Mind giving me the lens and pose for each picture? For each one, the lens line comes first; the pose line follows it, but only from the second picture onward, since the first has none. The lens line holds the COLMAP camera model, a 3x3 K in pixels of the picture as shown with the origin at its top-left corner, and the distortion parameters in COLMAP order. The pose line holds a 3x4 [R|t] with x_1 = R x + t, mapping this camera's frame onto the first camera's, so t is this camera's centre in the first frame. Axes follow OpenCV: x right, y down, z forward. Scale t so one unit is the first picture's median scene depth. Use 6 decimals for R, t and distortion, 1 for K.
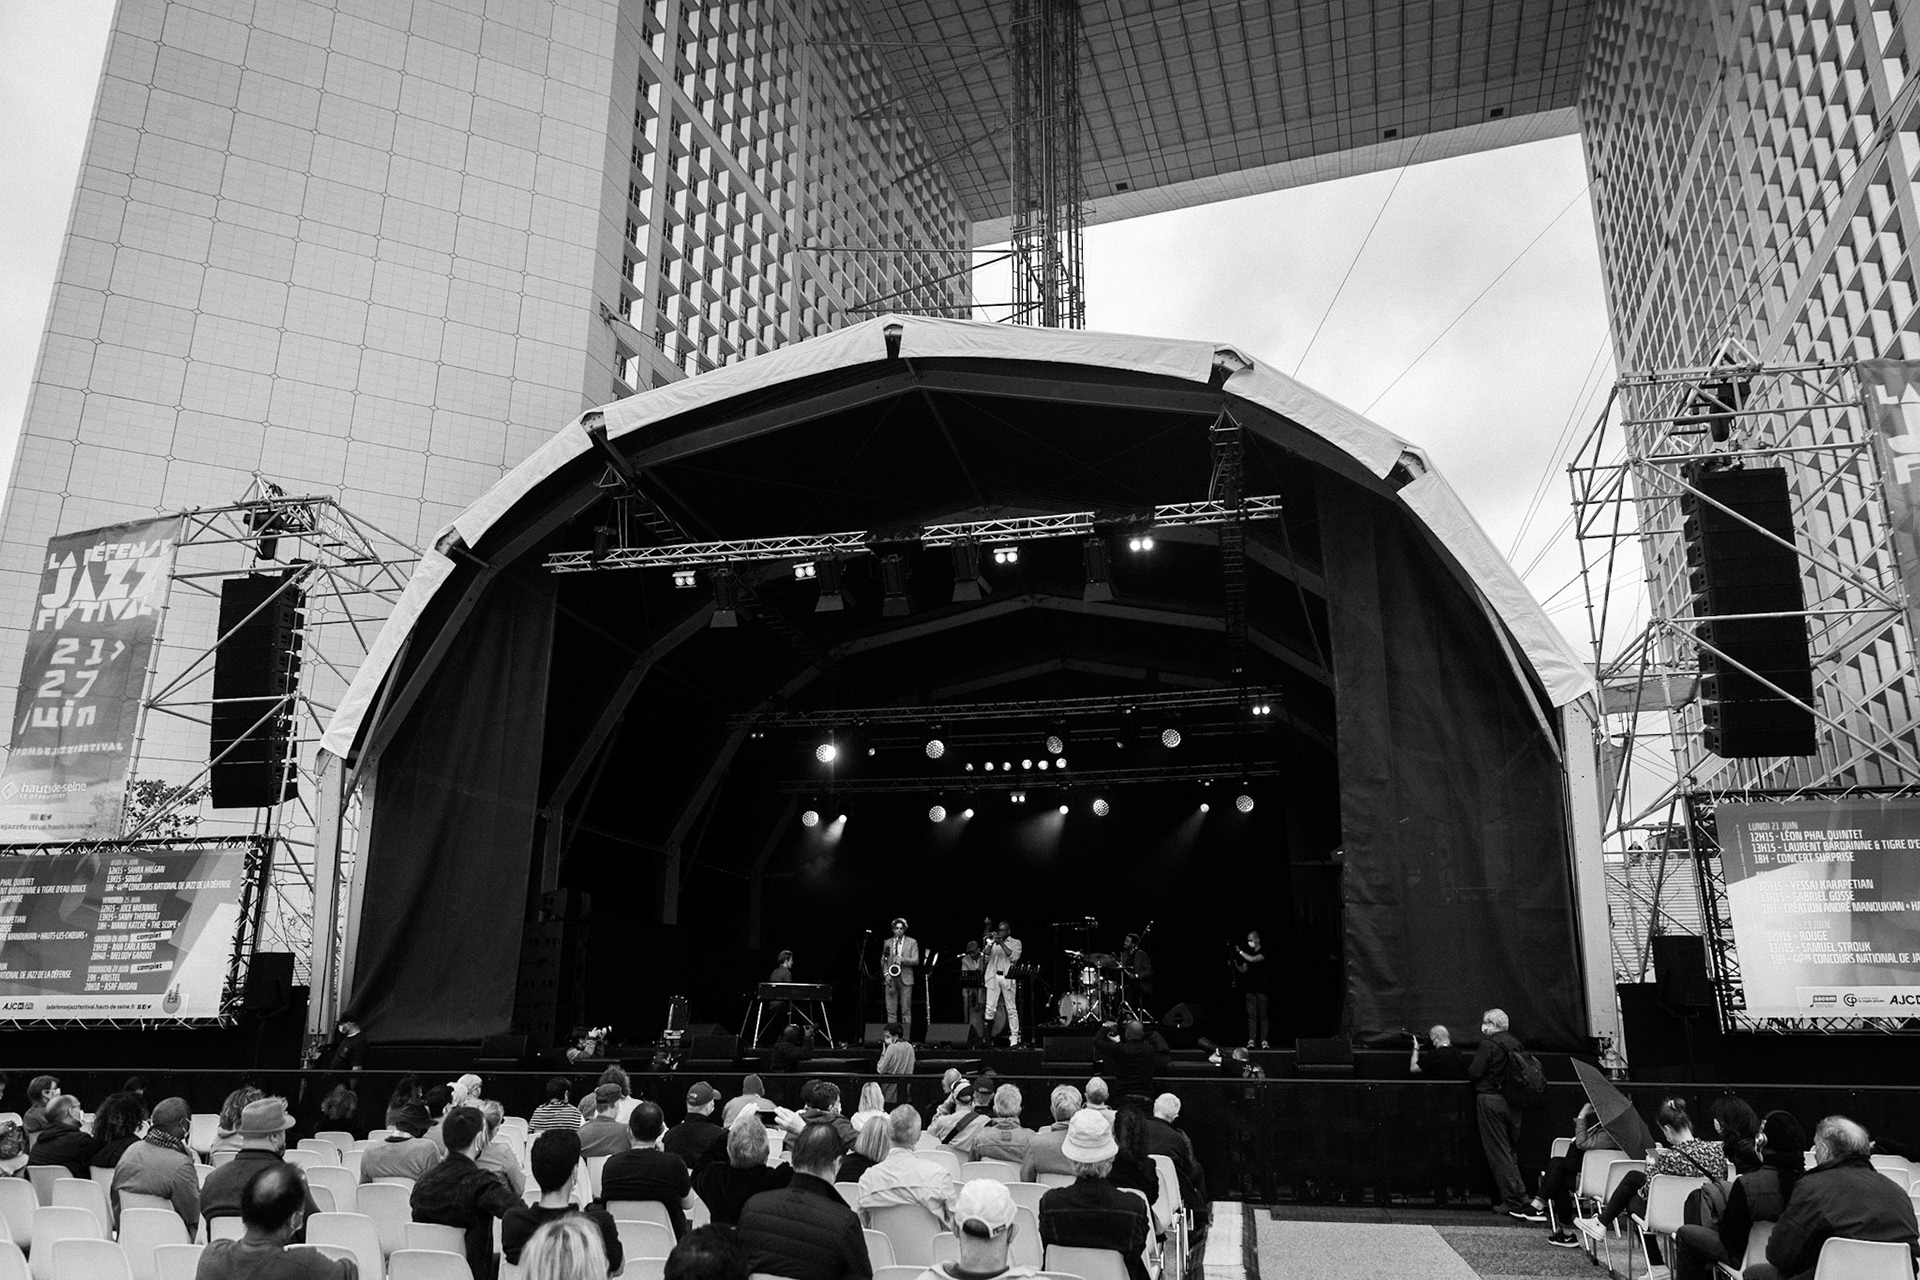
lens RADIAL K [[1293.4, 0, 965.2], [0, 1293.4, 648.0], [0, 0, 1]] dist [0.019737, -0.004659]
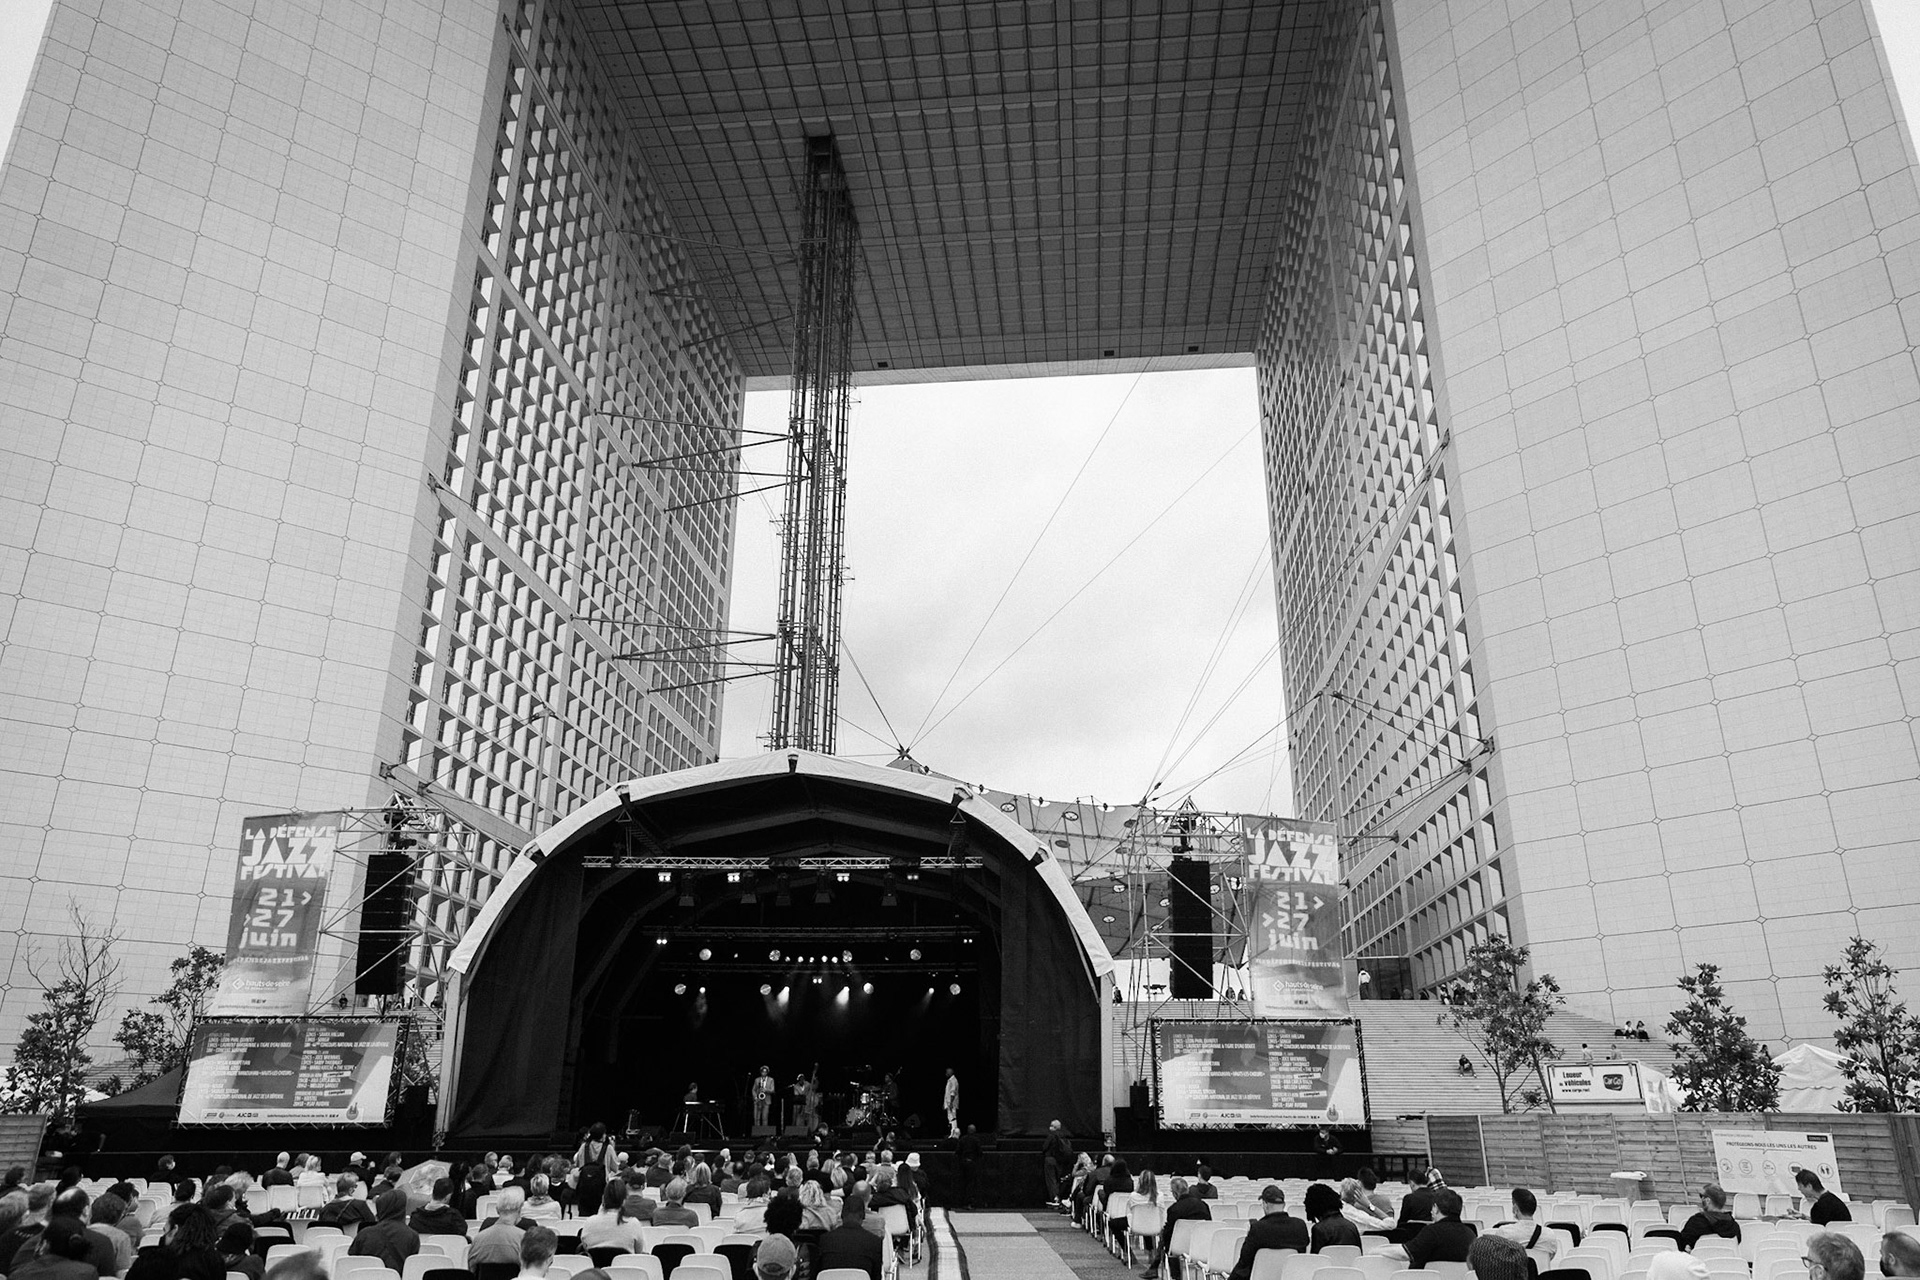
lens RADIAL K [[1293.4, 0, 965.2], [0, 1293.4, 648.0], [0, 0, 1]] dist [0.019737, -0.004659]
pose [[0.975268, 0.077170, 0.207117, -0.192949], [-0.063312, 0.995340, -0.072732, -0.251617], [-0.211765, 0.057820, 0.975609, -0.837788]]
